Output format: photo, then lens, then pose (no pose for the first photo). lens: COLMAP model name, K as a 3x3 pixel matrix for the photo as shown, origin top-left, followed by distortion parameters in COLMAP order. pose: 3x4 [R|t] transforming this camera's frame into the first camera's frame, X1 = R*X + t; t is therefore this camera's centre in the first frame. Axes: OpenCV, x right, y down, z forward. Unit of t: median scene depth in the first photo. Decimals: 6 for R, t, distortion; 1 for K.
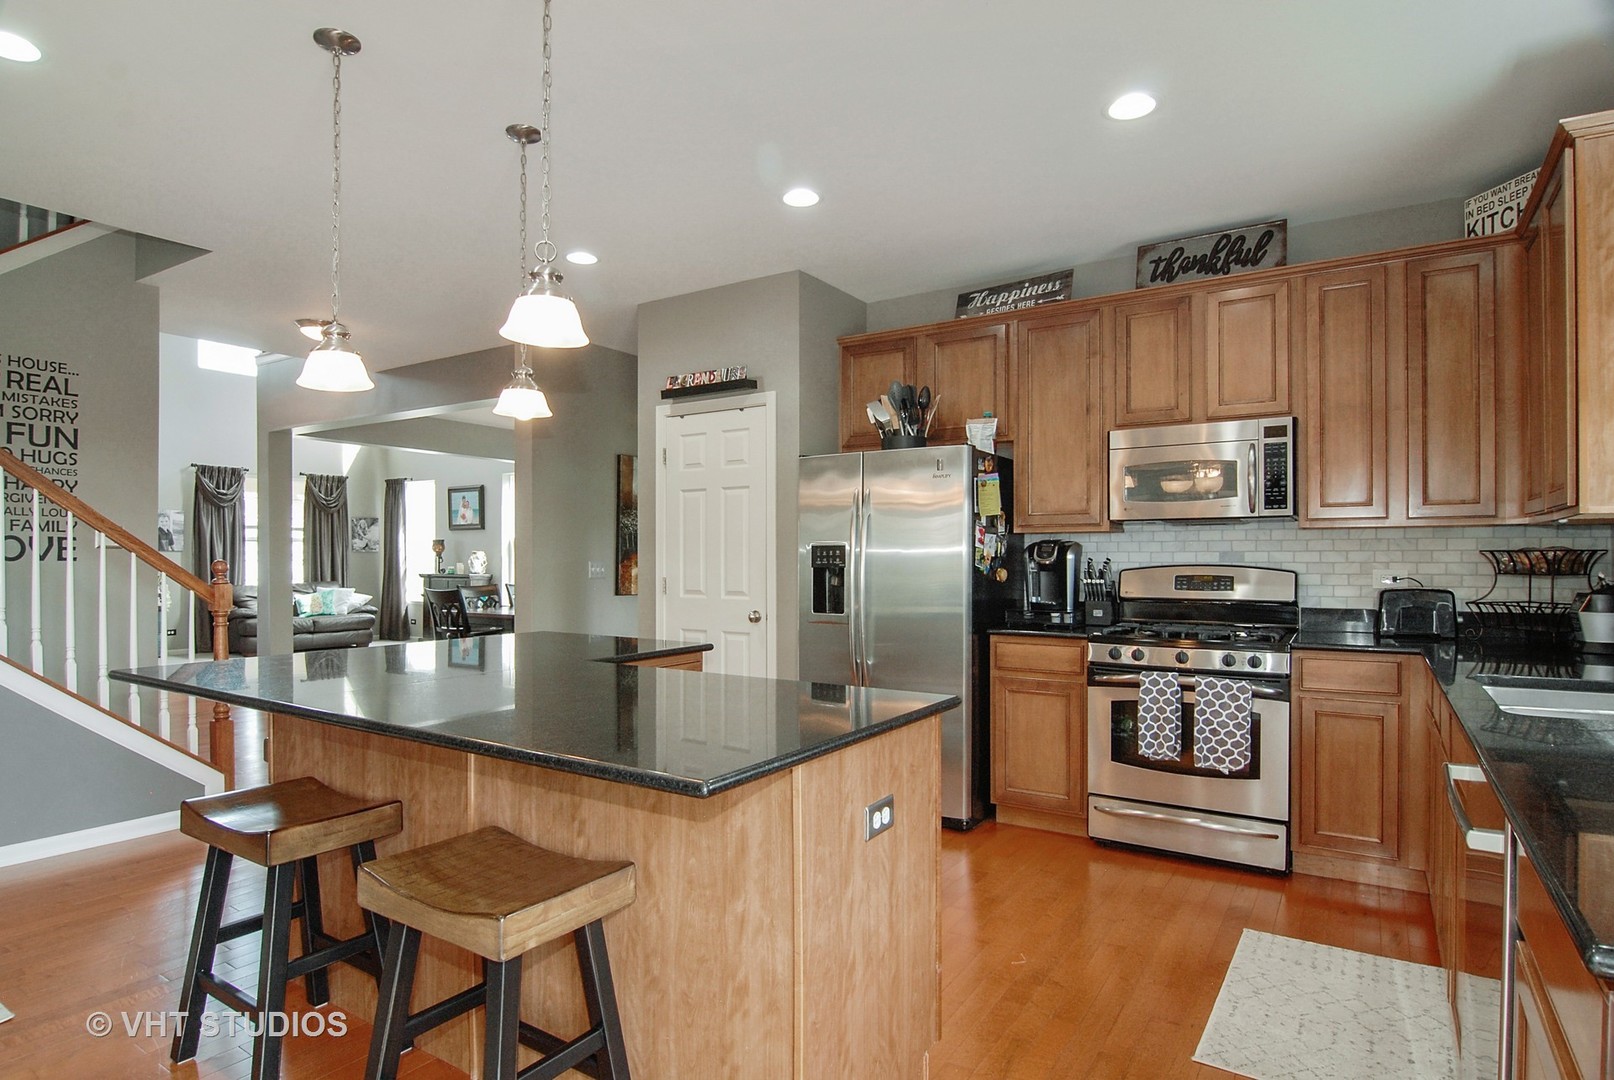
lens RADIAL K [[881.8, 0, 795.3], [0, 881.8, 557.9], [0, 0, 1]] dist [-0.011916, -0.003956]
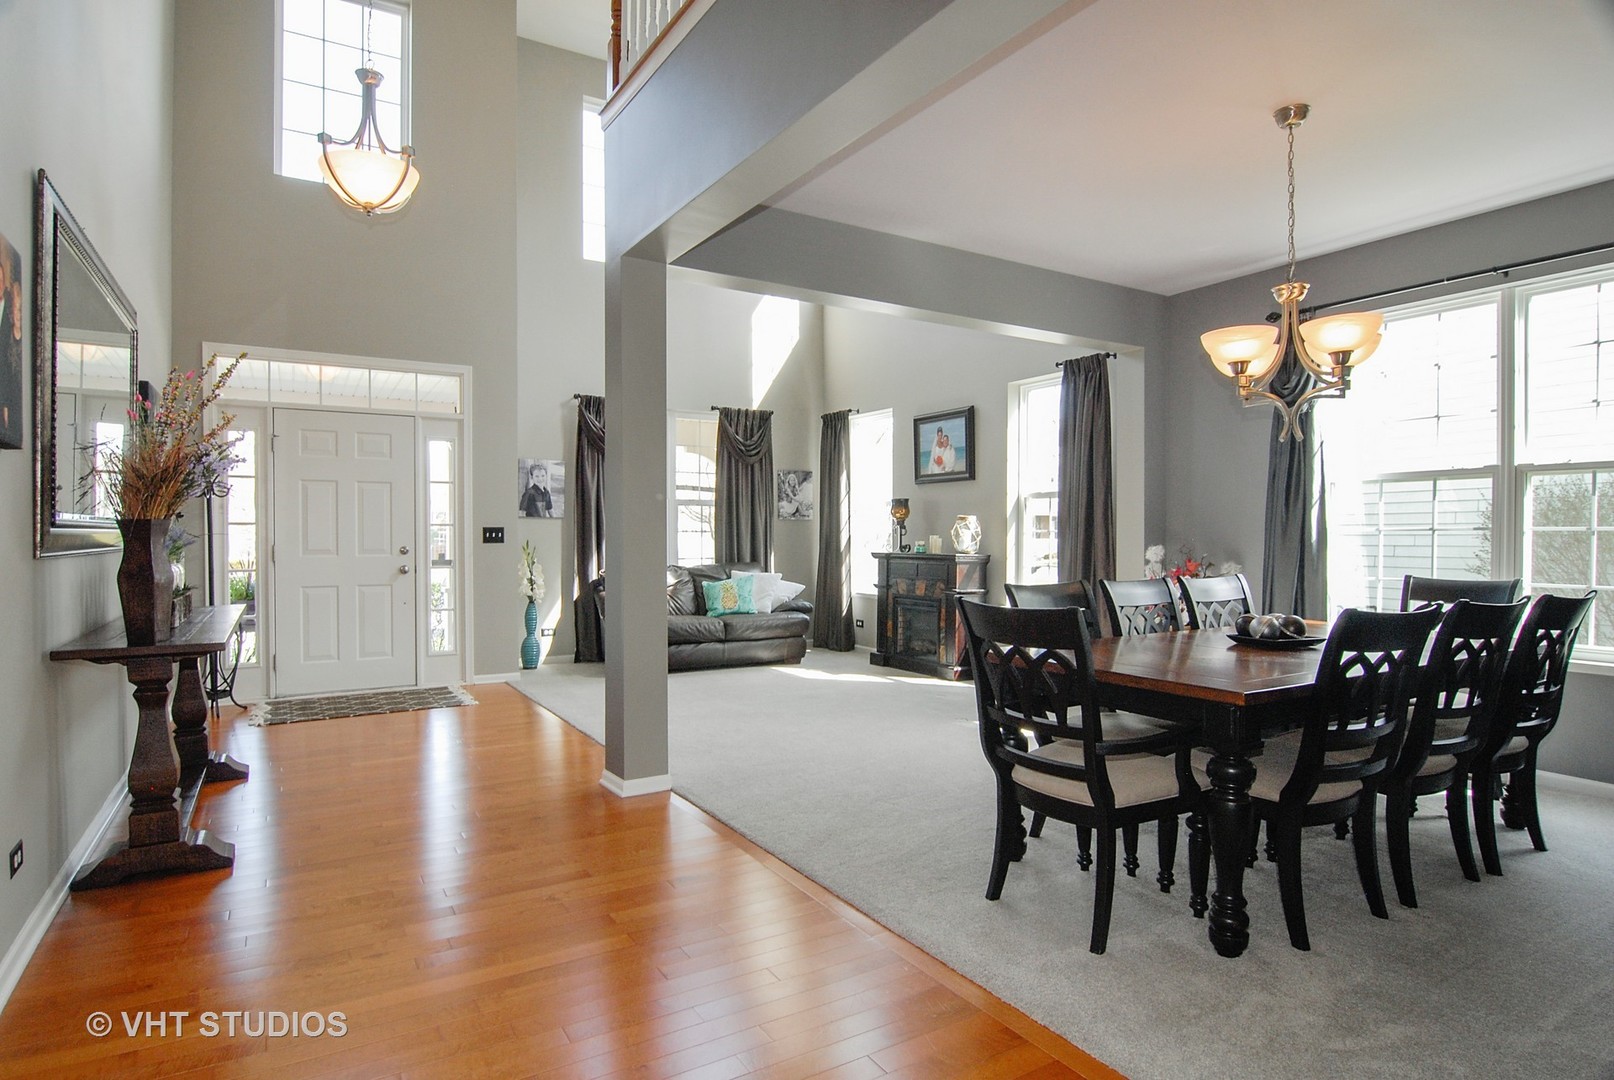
lens RADIAL K [[881.8, 0, 789.9], [0, 881.8, 534.3], [0, 0, 1]] dist [-0.011916, -0.003956]
pose [[0.897994, -0.000623, -0.440008, -0.197115], [-0.000283, 0.999998, -0.001995, 0.006193], [0.440008, 0.001916, 0.897992, 0.393348]]
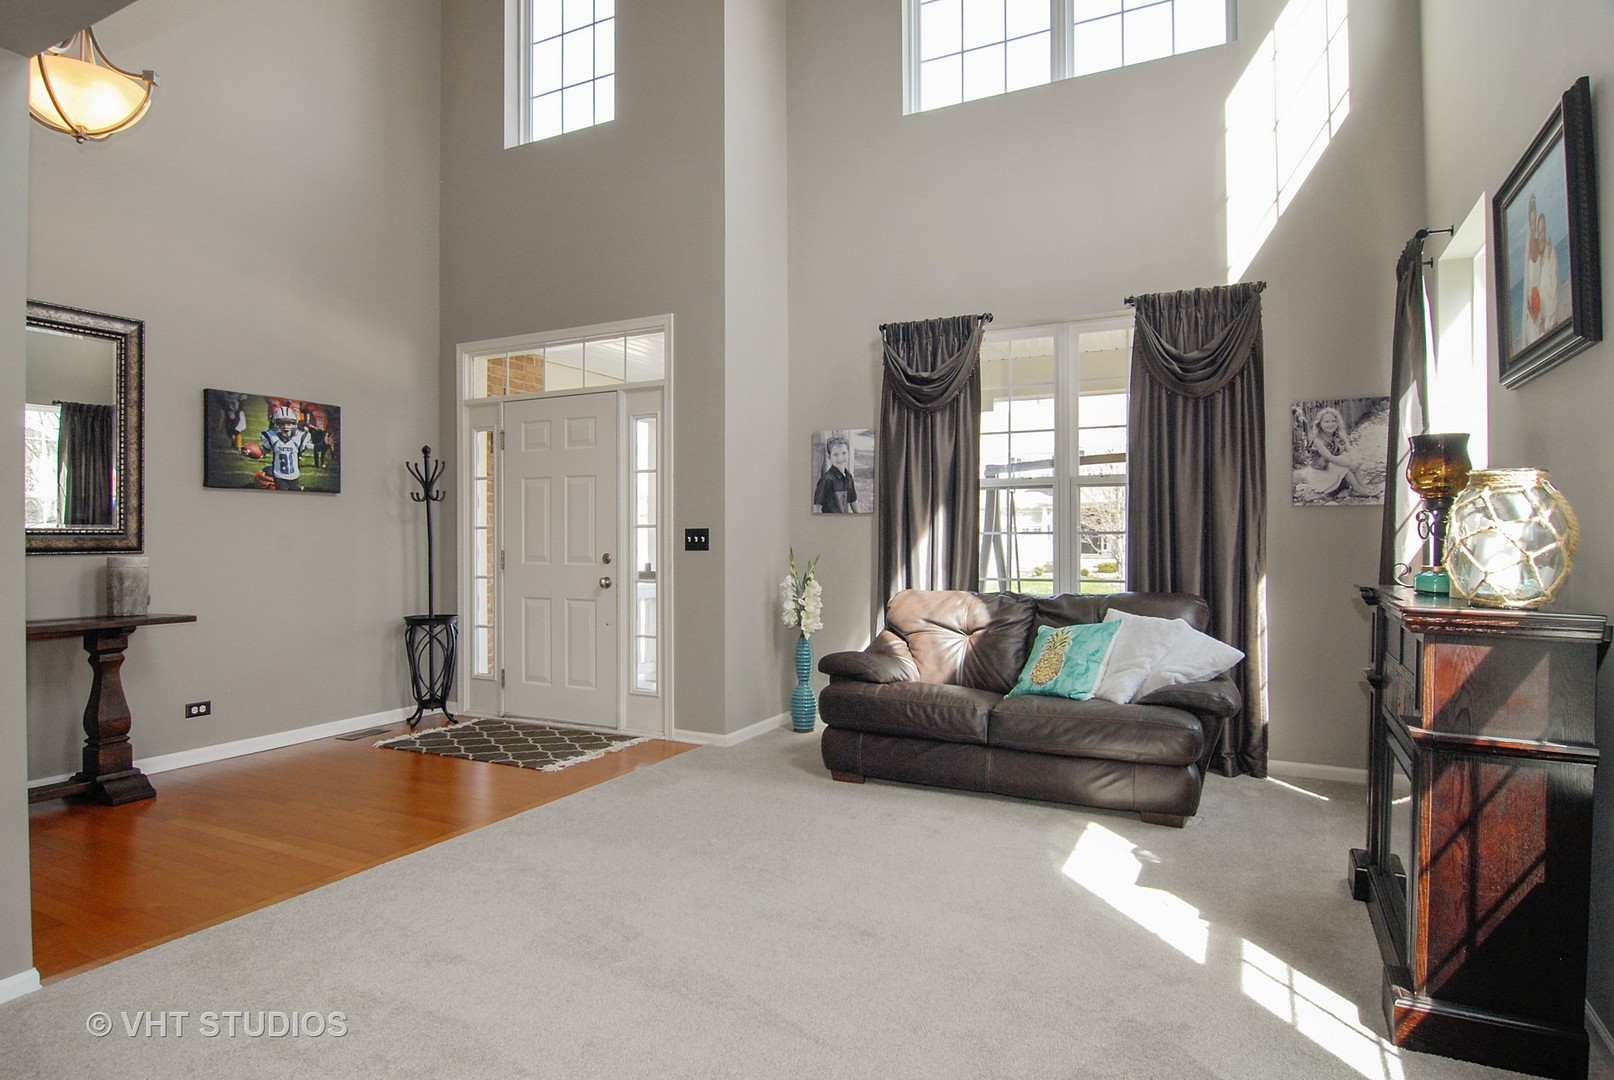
lens RADIAL K [[881.8, 0, 805.3], [0, 881.8, 549.0], [0, 0, 1]] dist [-0.011916, -0.003956]
pose [[0.102507, 0.014414, -0.994628, -0.202024], [0.000738, 0.999894, 0.014567, 0.004066], [0.994732, -0.002228, 0.102485, 0.818335]]
